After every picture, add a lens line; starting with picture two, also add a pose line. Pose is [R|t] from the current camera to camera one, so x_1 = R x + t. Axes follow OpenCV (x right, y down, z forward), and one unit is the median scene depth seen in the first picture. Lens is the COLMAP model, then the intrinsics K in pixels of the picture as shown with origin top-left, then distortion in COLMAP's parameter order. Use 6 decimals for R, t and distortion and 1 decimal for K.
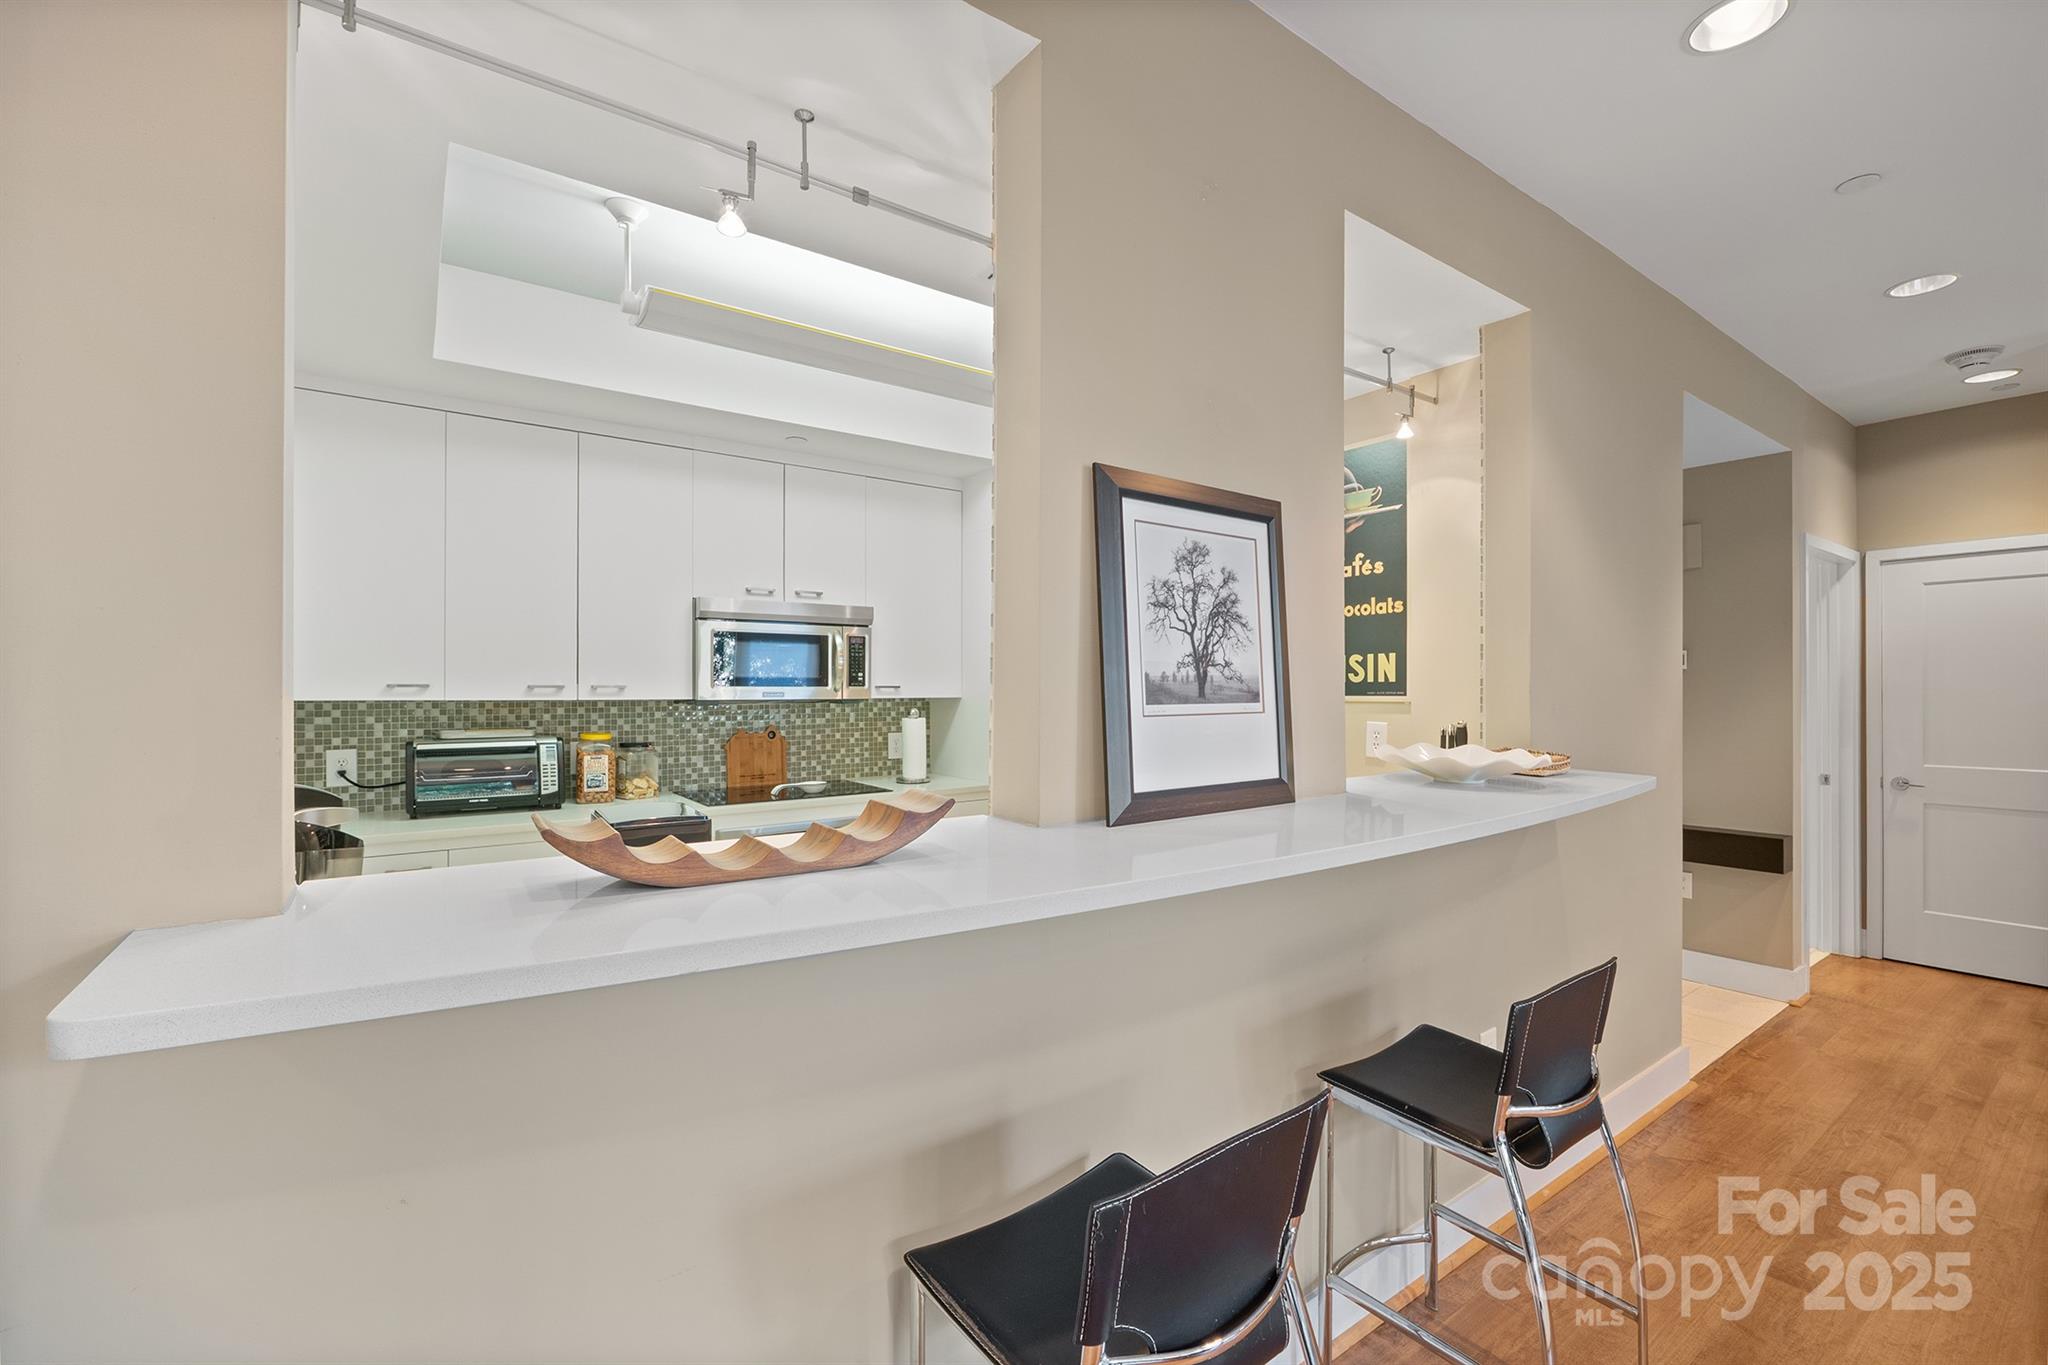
lens RADIAL K [[858.6, 0, 1025.1], [0, 858.6, 689.2], [0, 0, 1]] dist [-0.008389, -0.000160]
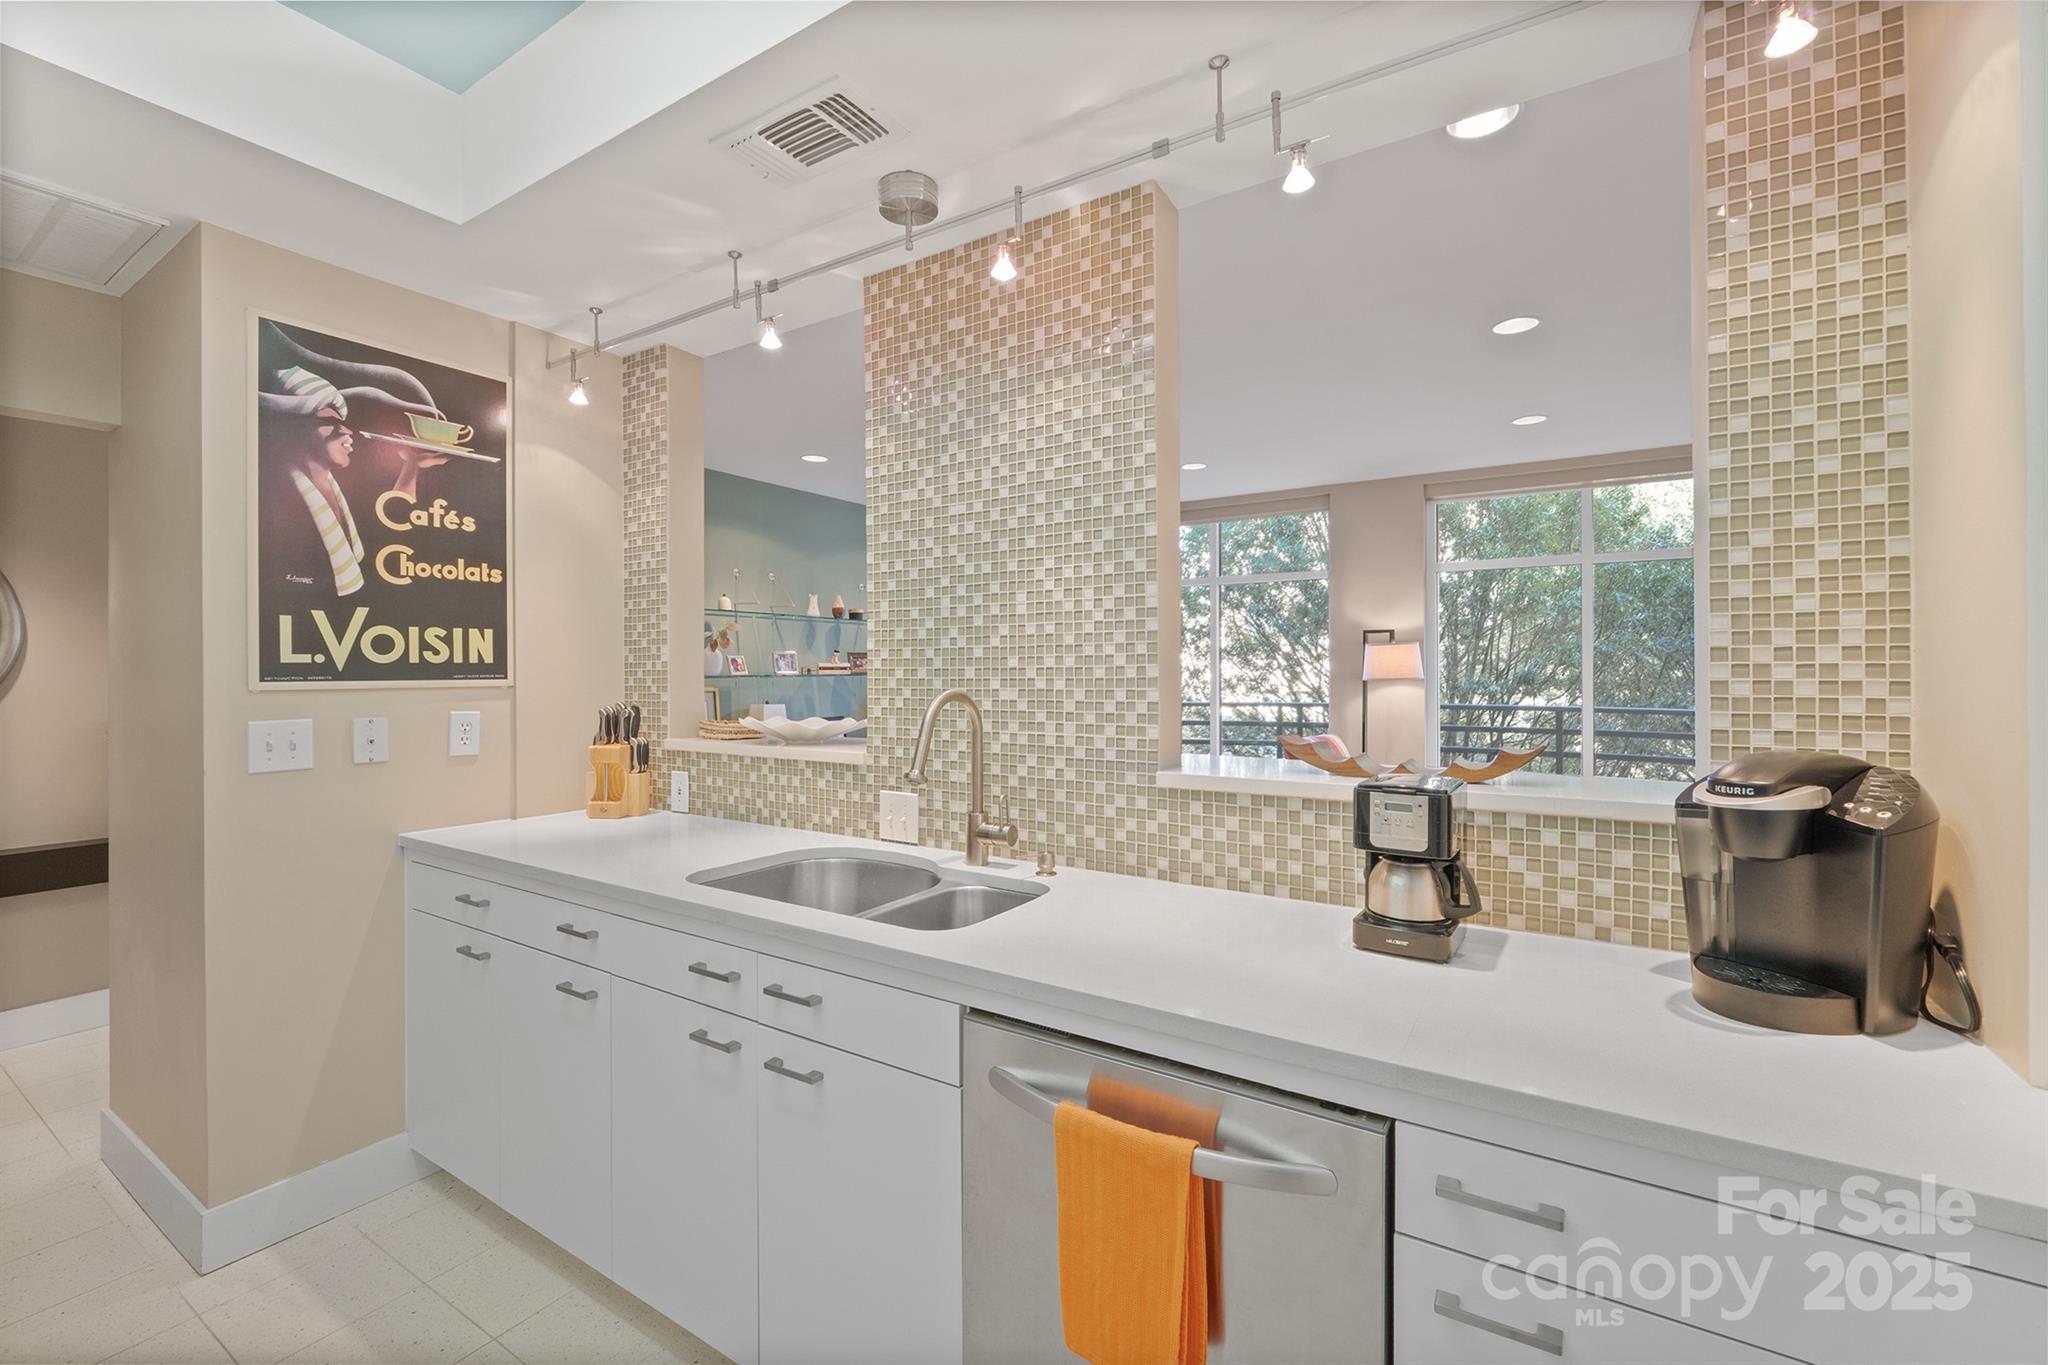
lens RADIAL K [[858.0, 0, 1026.6], [0, 858.0, 671.6], [0, 0, 1]] dist [-0.004597, -0.000155]
pose [[-0.375524, 0.001480, 0.926811, -0.470928], [0.003618, 0.999993, -0.000131, 0.001809], [-0.926806, 0.003304, -0.375527, 0.691230]]
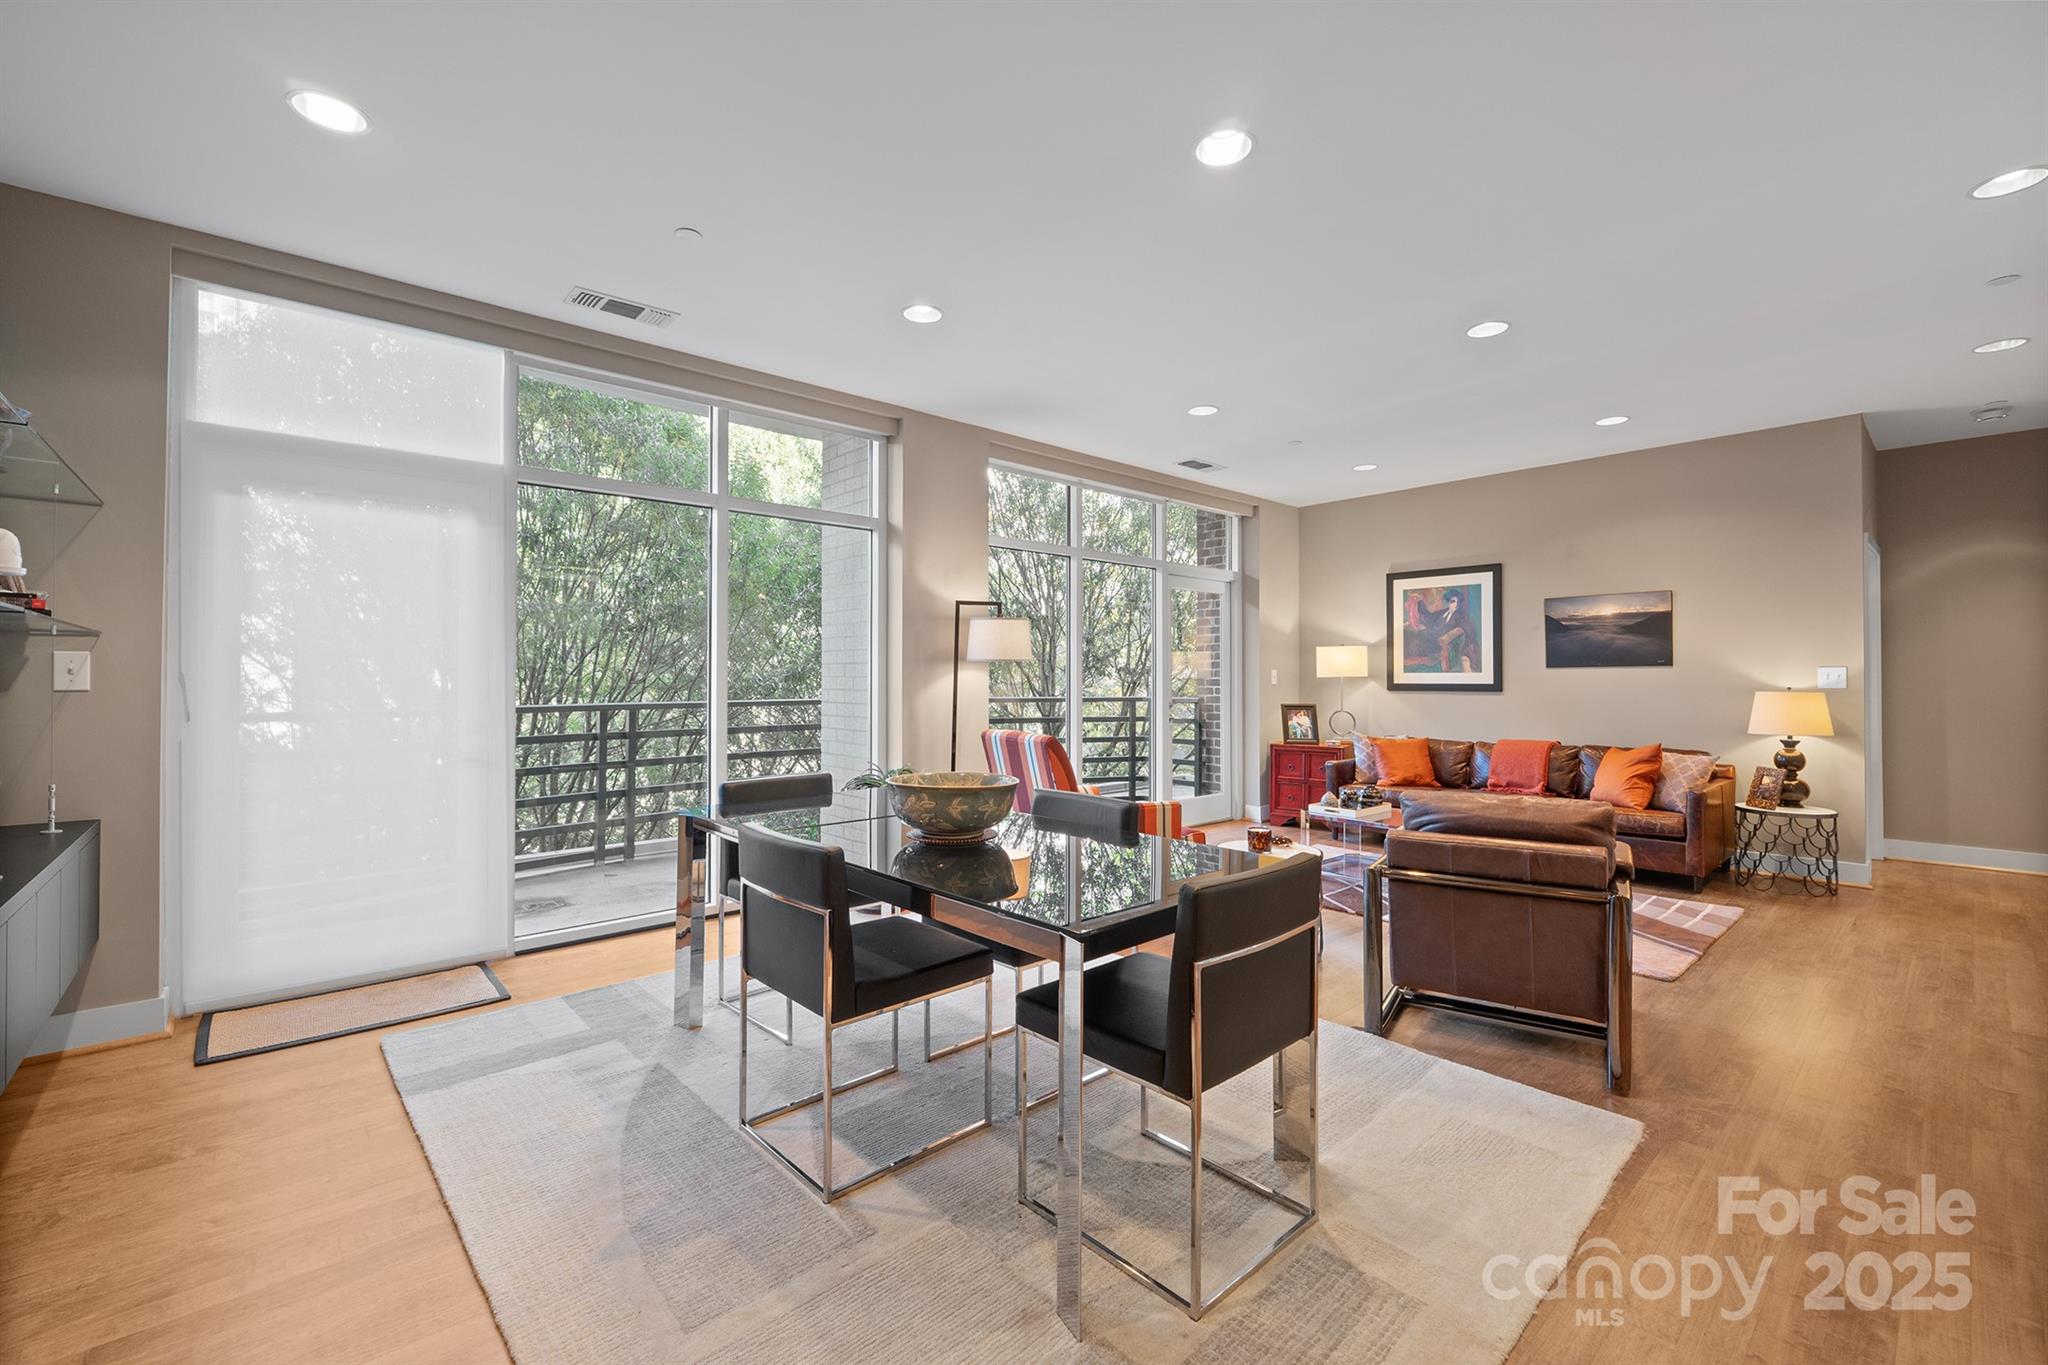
lens RADIAL K [[858.0, 0, 1026.6], [0, 858.0, 671.6], [0, 0, 1]] dist [-0.004597, -0.000155]
pose [[-0.993706, 0.001980, -0.112006, 0.910961], [0.003097, 0.999947, -0.009800, 0.050657], [0.111981, -0.010085, -0.993659, 0.815322]]
